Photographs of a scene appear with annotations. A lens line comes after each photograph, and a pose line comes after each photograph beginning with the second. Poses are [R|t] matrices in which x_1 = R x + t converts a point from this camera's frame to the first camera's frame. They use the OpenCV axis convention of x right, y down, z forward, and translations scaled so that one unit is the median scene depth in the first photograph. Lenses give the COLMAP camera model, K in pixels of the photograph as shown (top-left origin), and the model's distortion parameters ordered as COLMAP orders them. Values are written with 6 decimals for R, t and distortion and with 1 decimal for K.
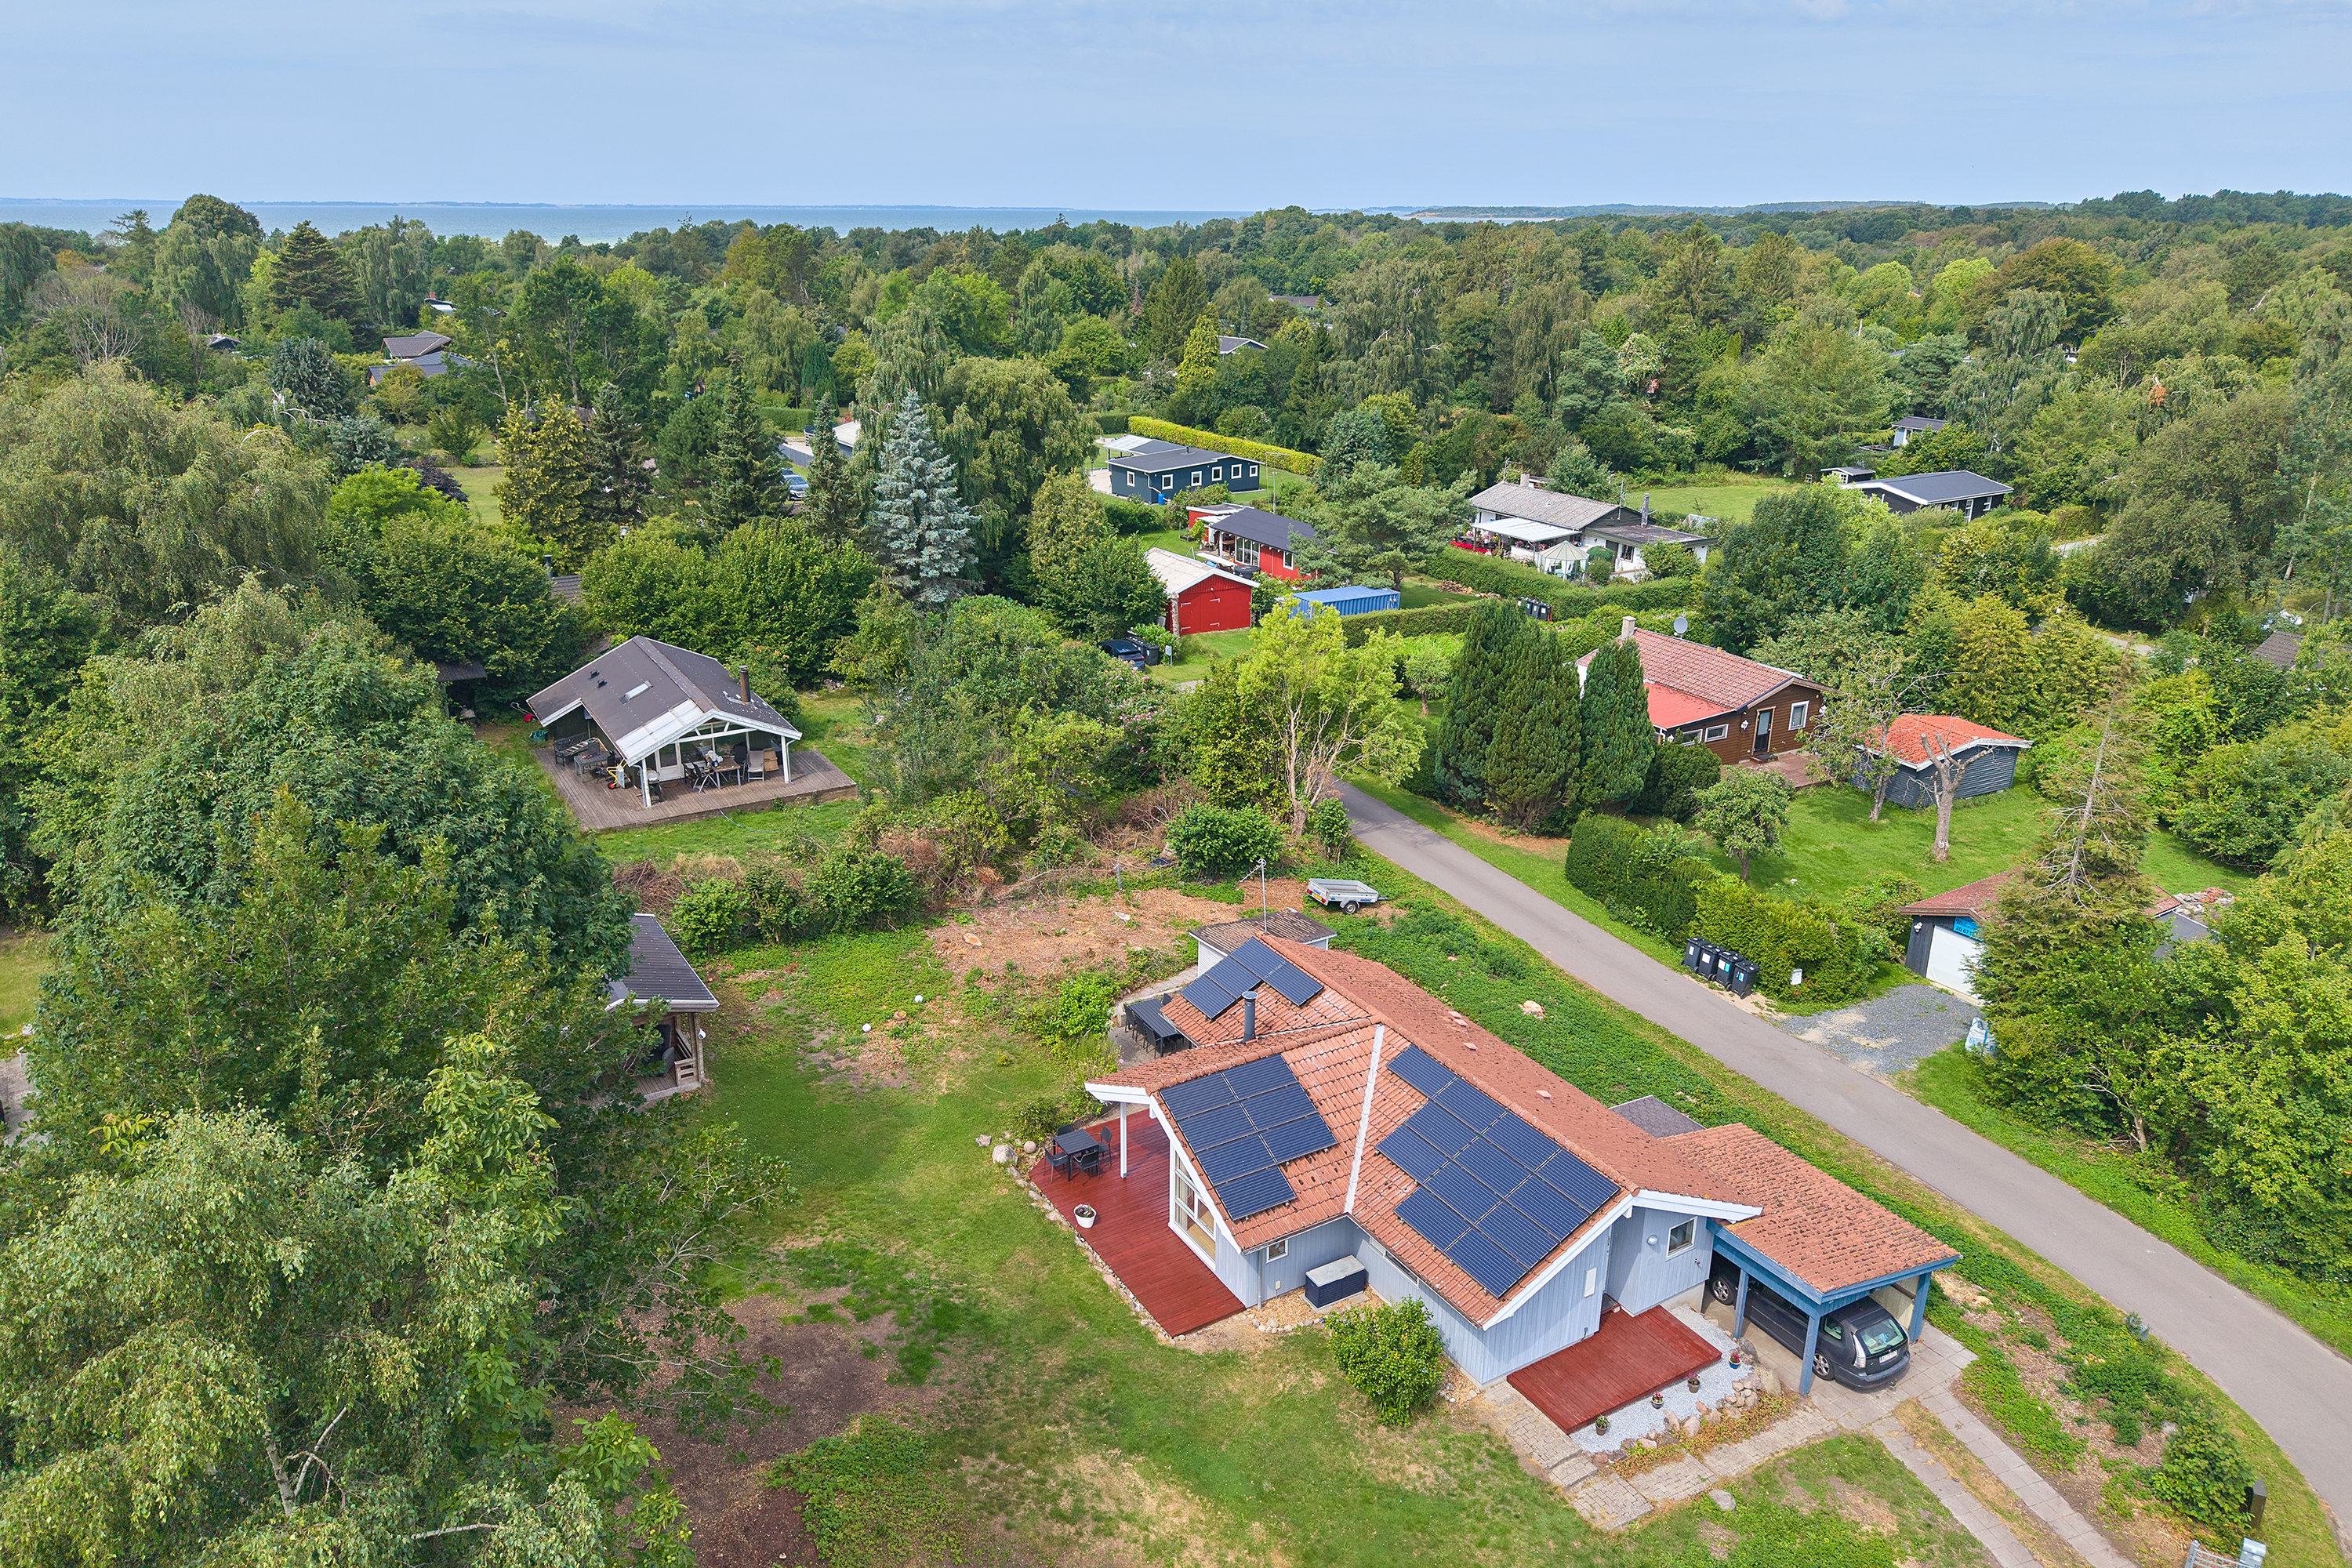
lens RADIAL K [[1554.6, 0, 1176.0], [0, 1554.6, 784.0], [0, 0, 1]] dist [-0.003775, -0.000925]
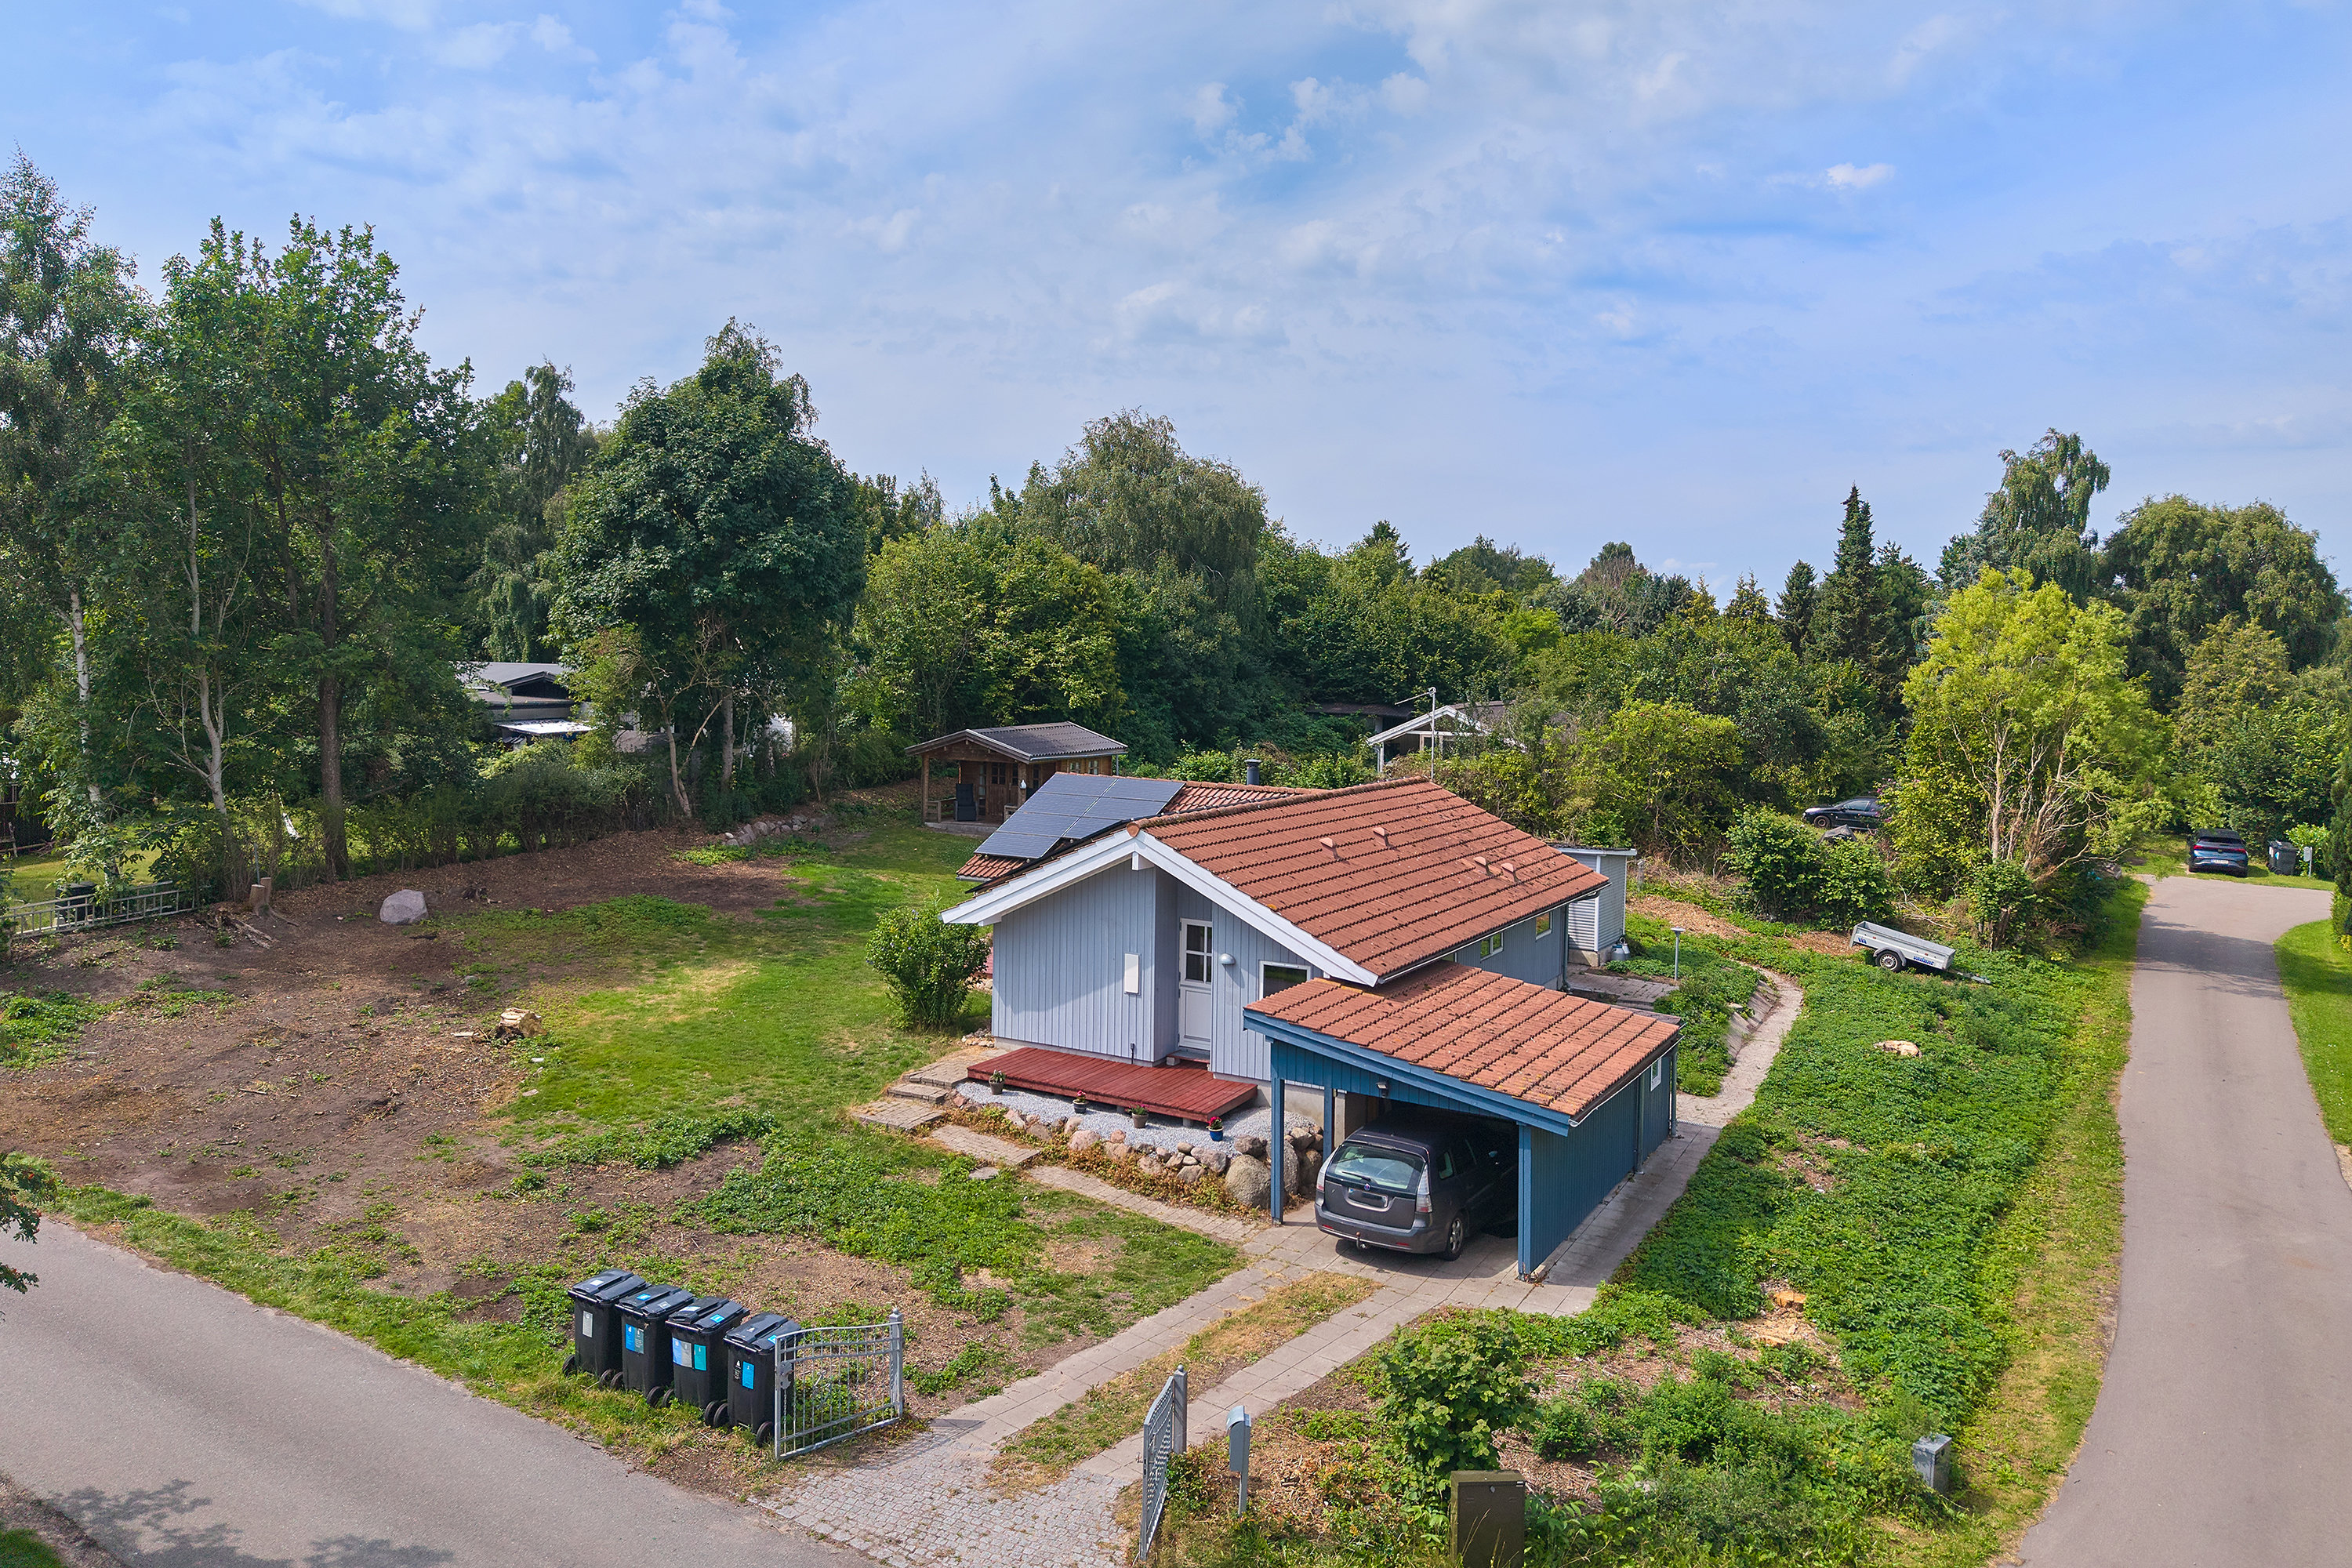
lens RADIAL K [[1670.8, 0, 1126.8], [0, 1670.8, 732.1], [0, 0, 1]] dist [0.008235, 0.000626]
pose [[0.488391, 0.039160, -0.871746, 0.963802], [-0.305020, 0.943637, -0.128496, 0.304402], [0.817580, 0.328656, 0.472809, 0.538852]]
